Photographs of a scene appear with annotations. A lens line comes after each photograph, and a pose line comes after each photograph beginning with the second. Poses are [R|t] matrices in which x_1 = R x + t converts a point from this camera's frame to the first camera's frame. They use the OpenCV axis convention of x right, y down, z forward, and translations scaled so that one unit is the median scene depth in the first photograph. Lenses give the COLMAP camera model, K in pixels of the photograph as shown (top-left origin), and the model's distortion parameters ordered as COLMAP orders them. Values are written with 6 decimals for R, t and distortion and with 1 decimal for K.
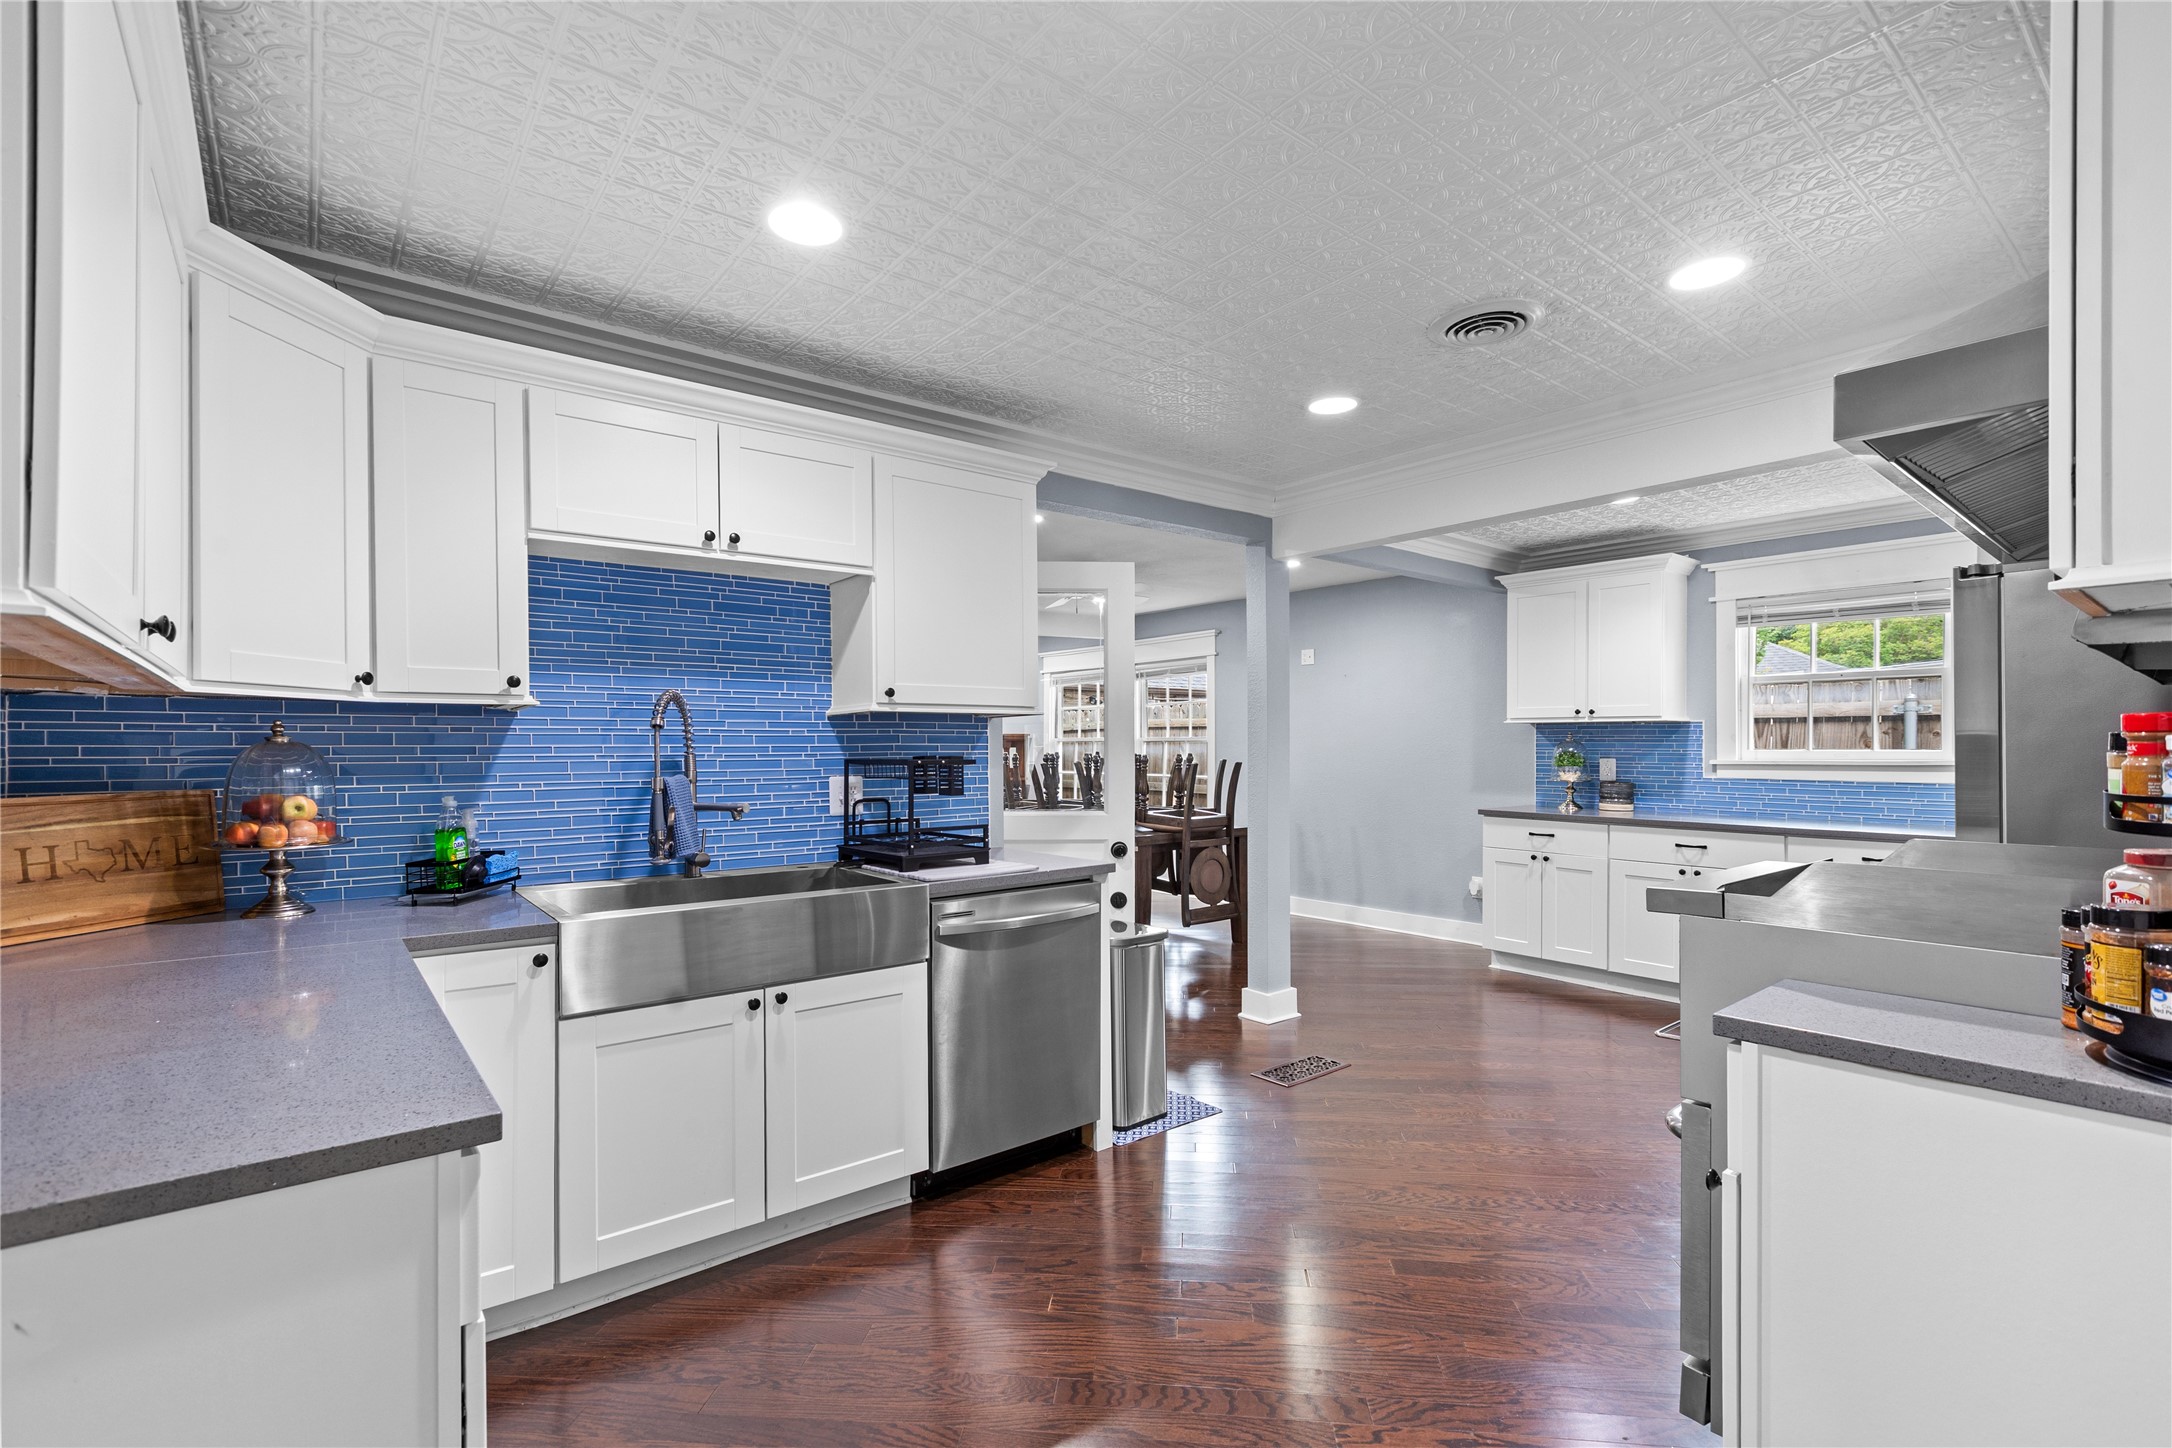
lens RADIAL K [[967.7, 0, 1078.4], [0, 967.7, 754.2], [0, 0, 1]] dist [0.003110, -0.001187]
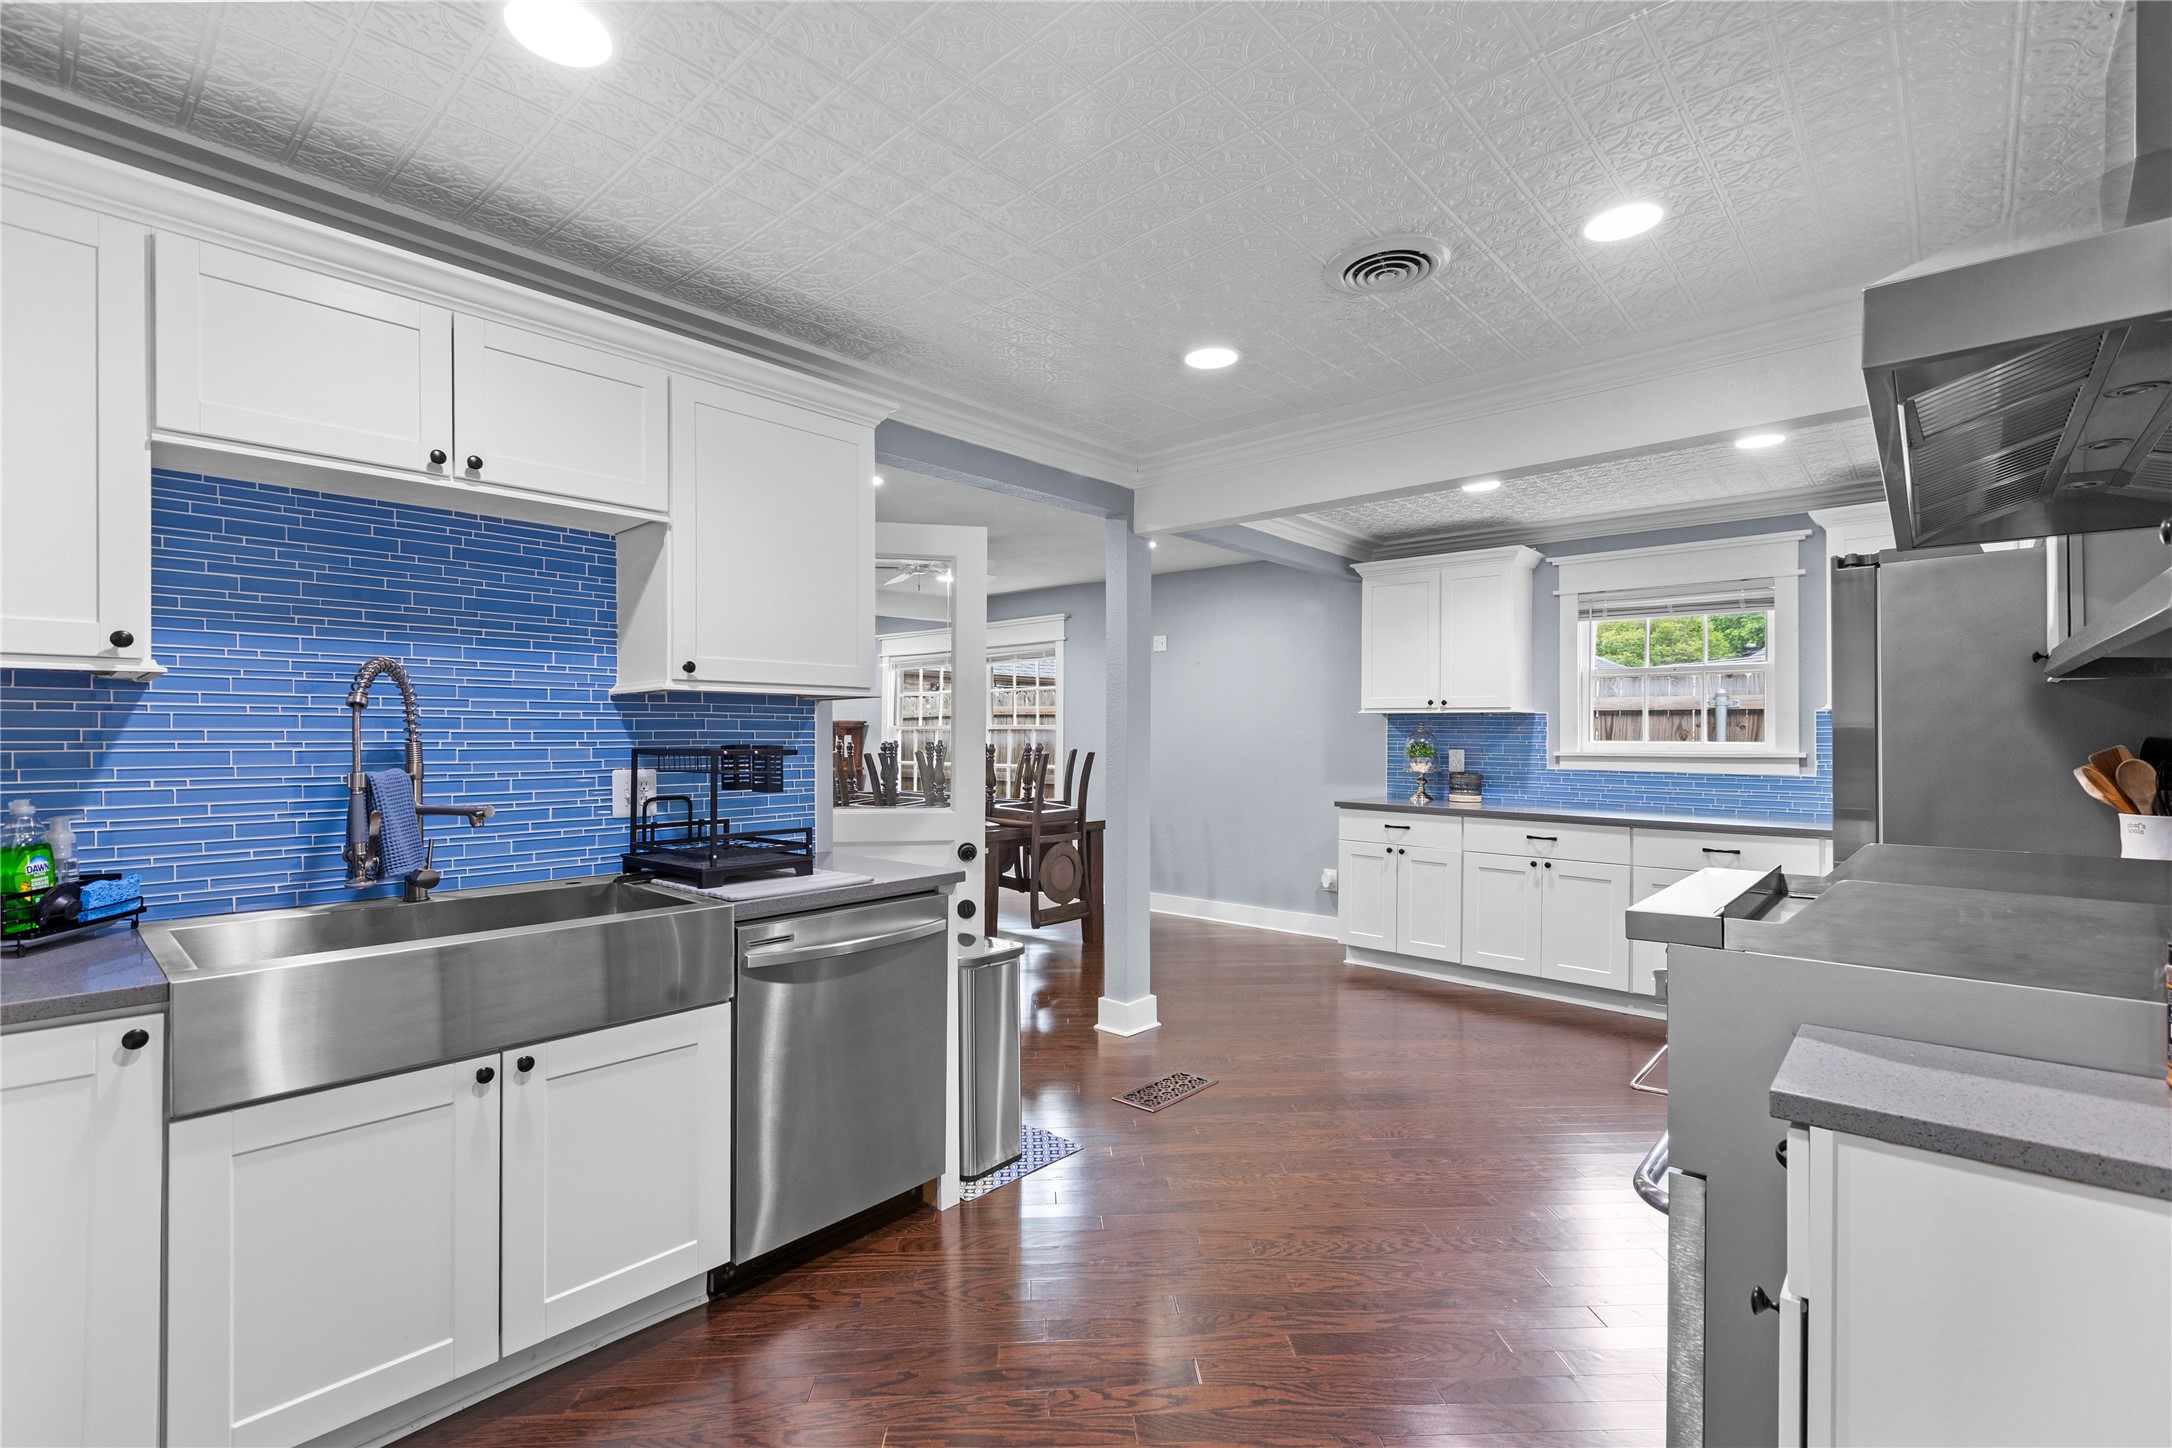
lens RADIAL K [[967.7, 0, 1079.0], [0, 967.7, 724.6], [0, 0, 1]] dist [0.003110, -0.001187]
pose [[0.986364, 0.007408, 0.164411, -0.004663], [-0.004321, 0.999808, -0.019122, -0.001249], [-0.164521, 0.018150, 0.986207, 0.144795]]
